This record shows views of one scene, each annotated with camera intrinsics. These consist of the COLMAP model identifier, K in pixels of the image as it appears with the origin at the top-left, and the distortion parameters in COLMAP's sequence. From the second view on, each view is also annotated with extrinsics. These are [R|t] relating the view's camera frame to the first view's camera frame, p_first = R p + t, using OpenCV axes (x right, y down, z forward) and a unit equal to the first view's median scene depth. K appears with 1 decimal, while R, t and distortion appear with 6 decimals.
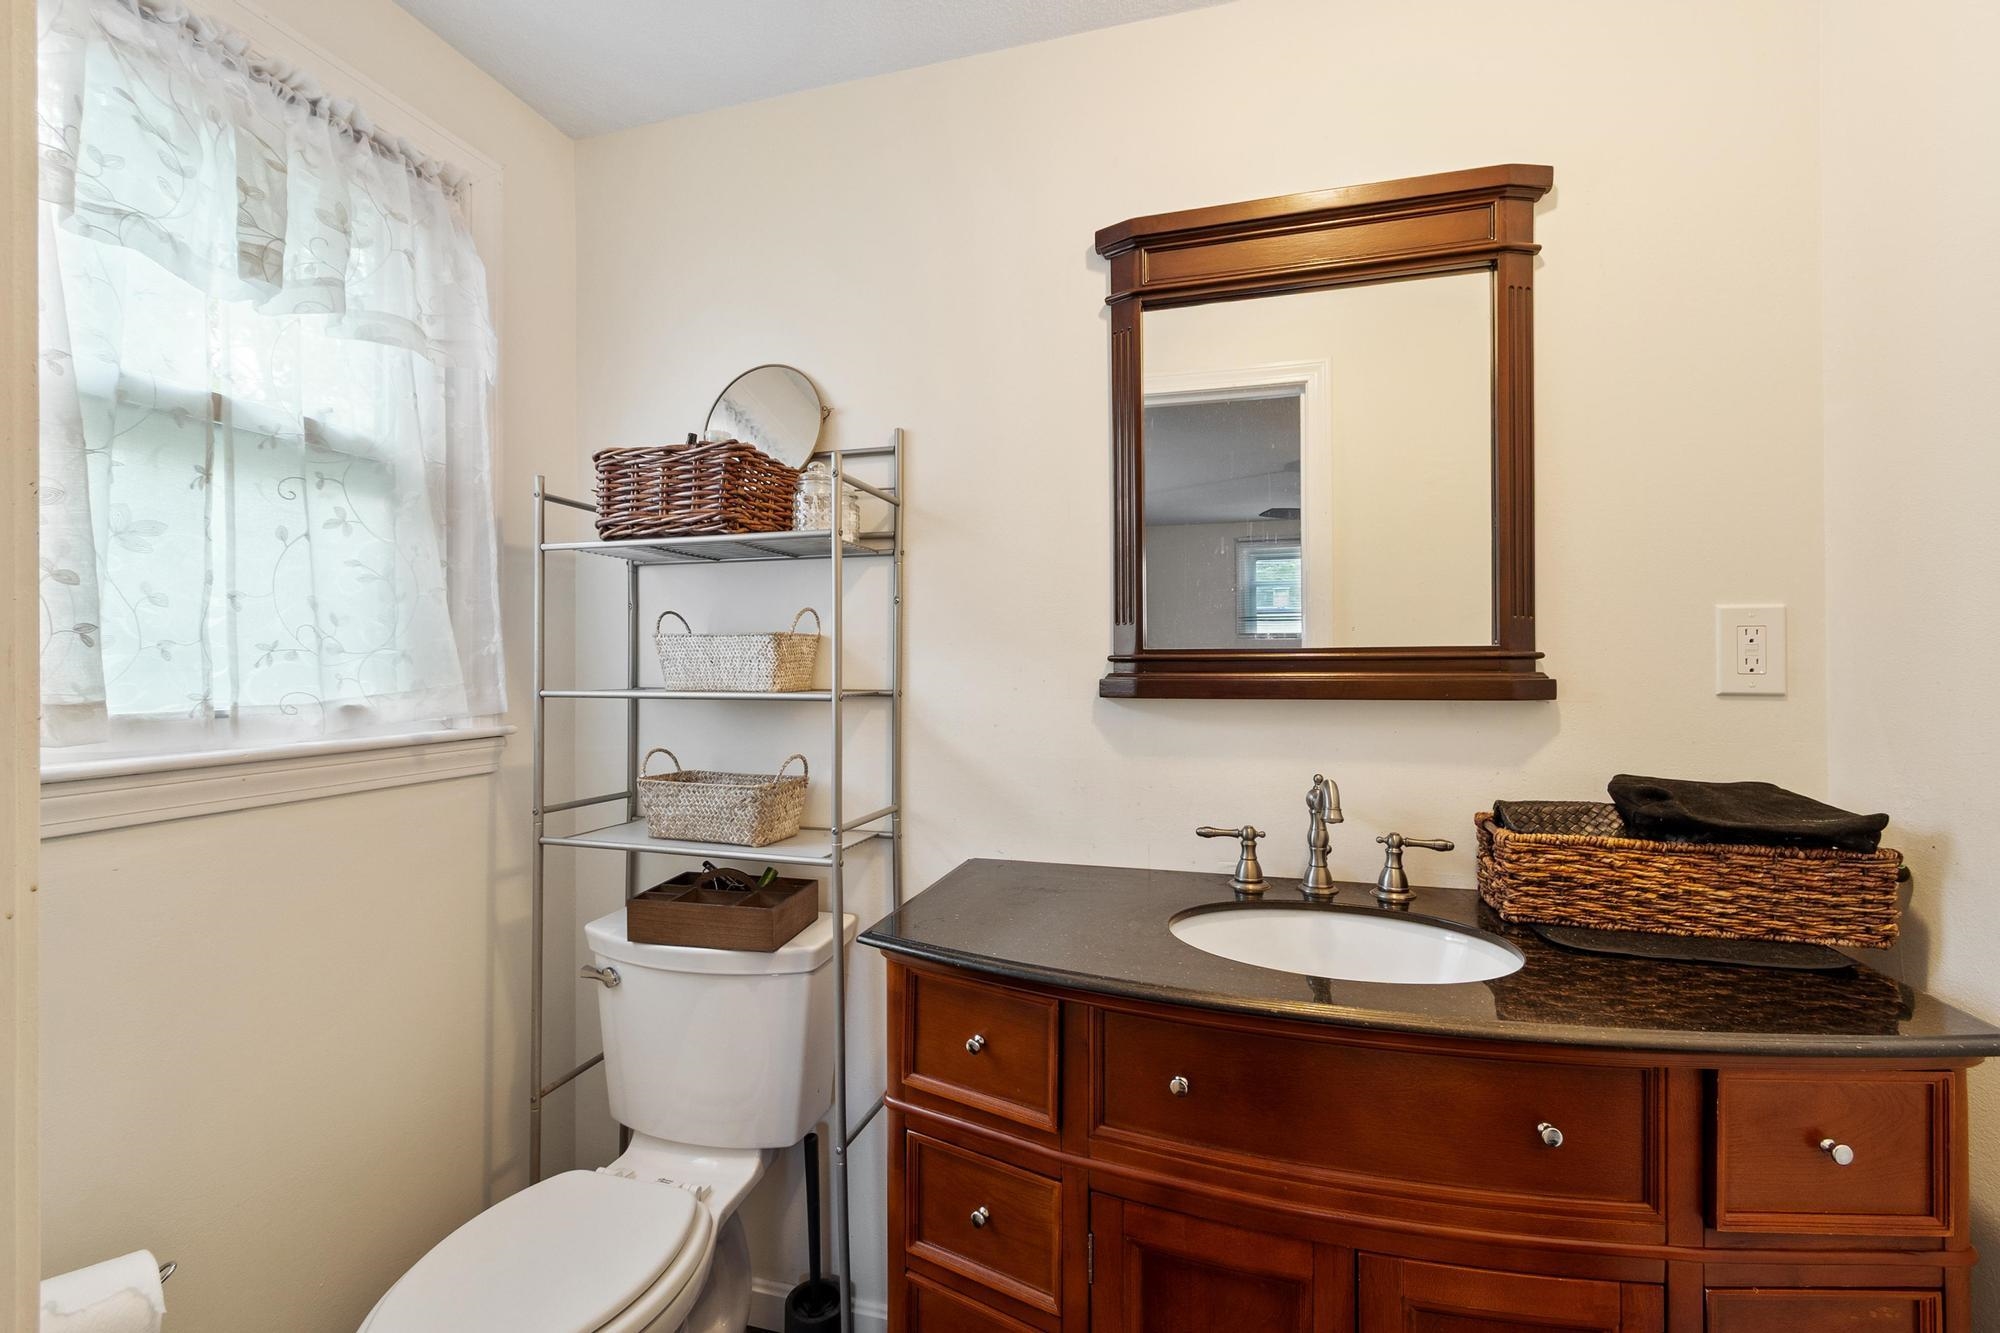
lens RADIAL K [[881.9, 0, 991.7], [0, 881.9, 668.4], [0, 0, 1]] dist [0.001448, 0.000115]
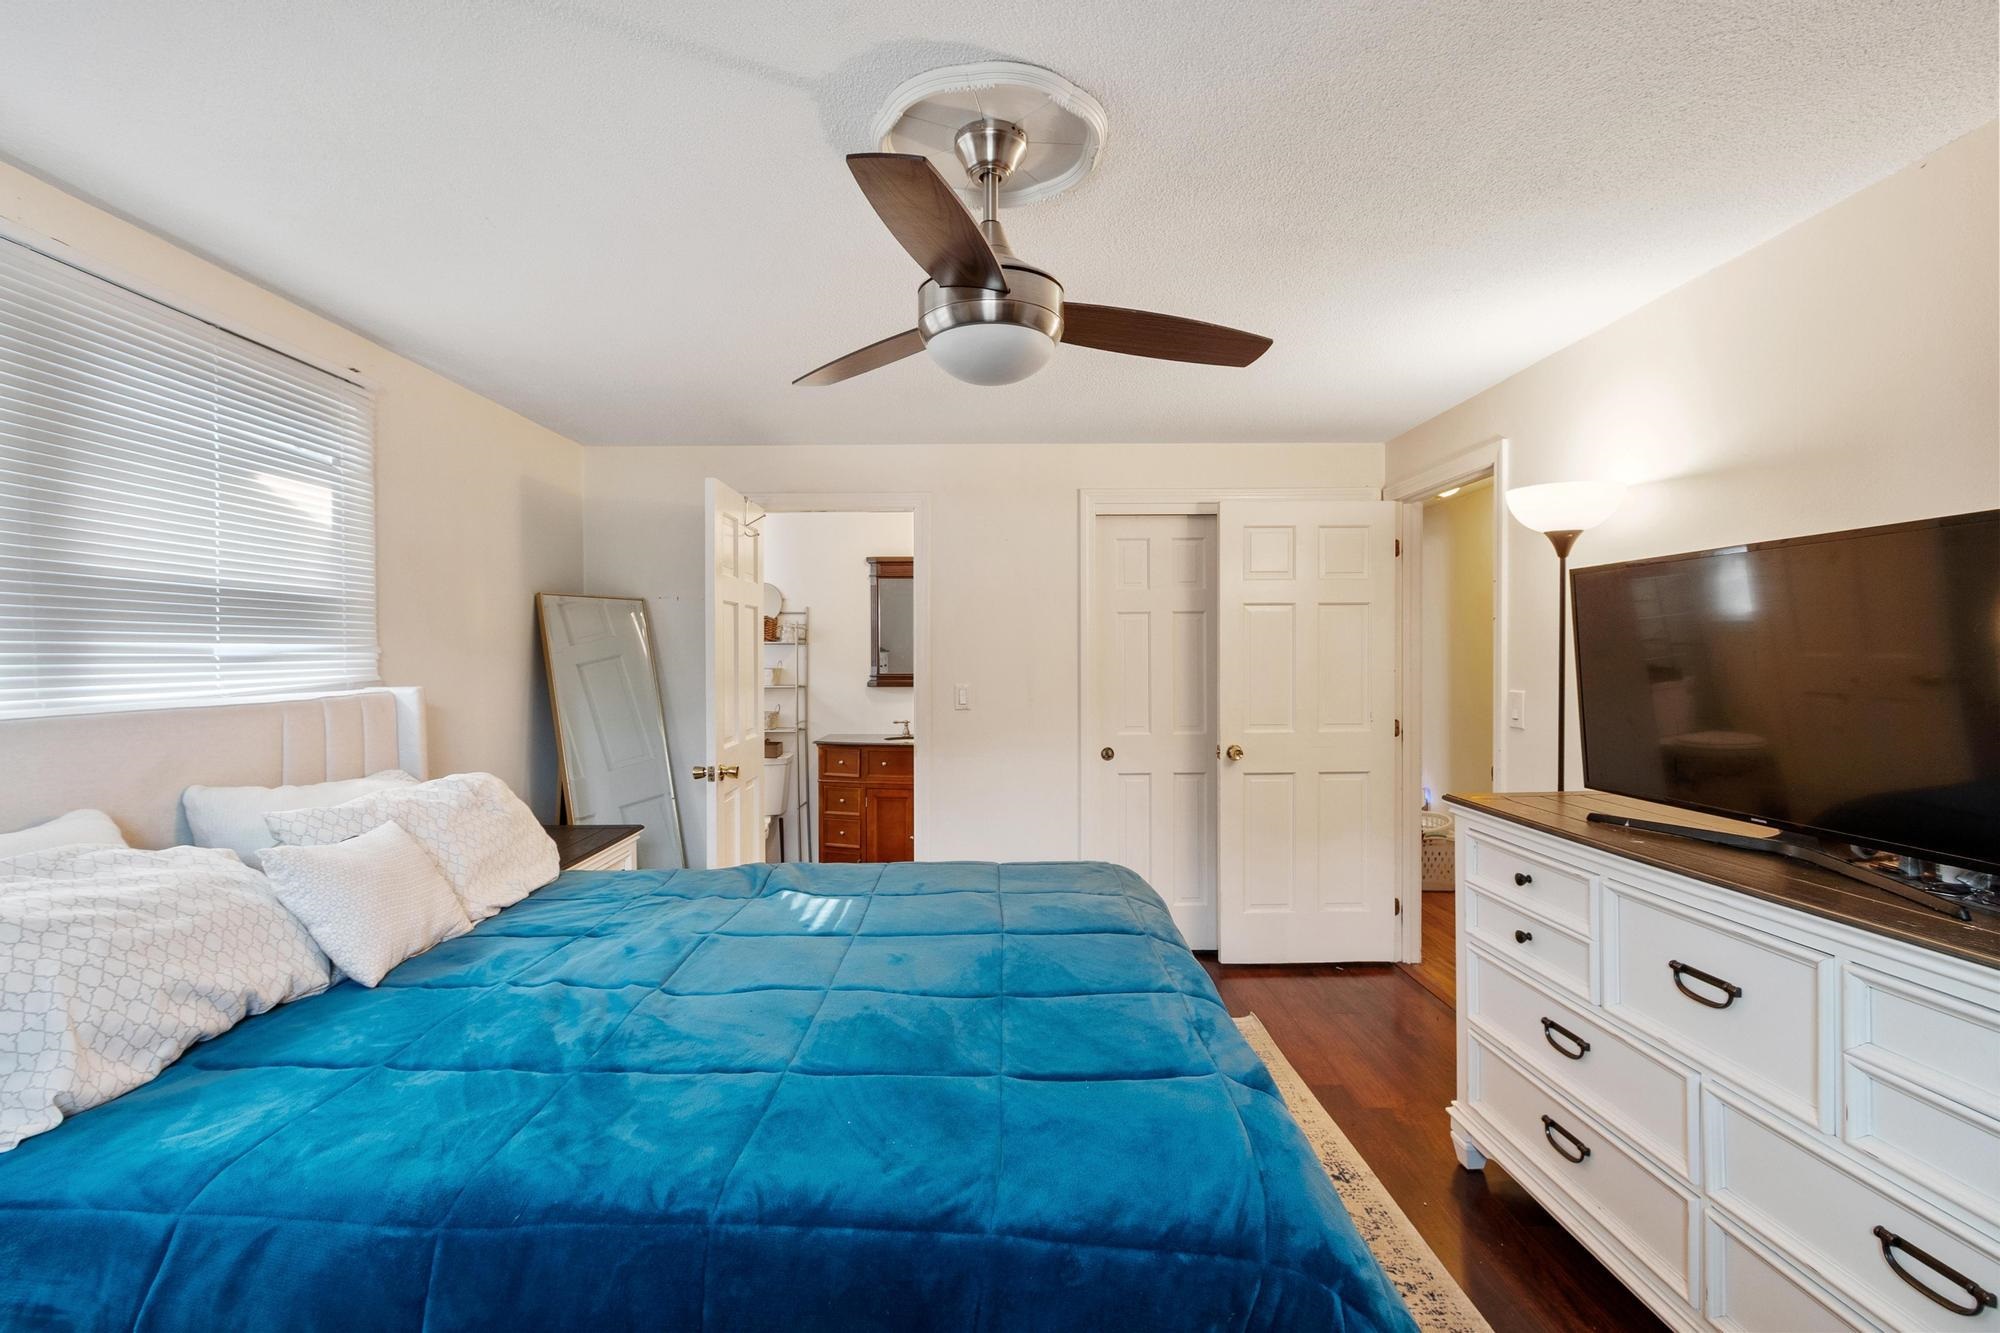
lens RADIAL K [[881.9, 0, 997.2], [0, 881.9, 665.3], [0, 0, 1]] dist [0.001448, 0.000115]
pose [[0.961965, 0.003055, 0.273155, -0.342508], [-0.004250, 0.999984, 0.003784, -0.069129], [-0.273139, -0.004801, 0.961963, -2.539103]]
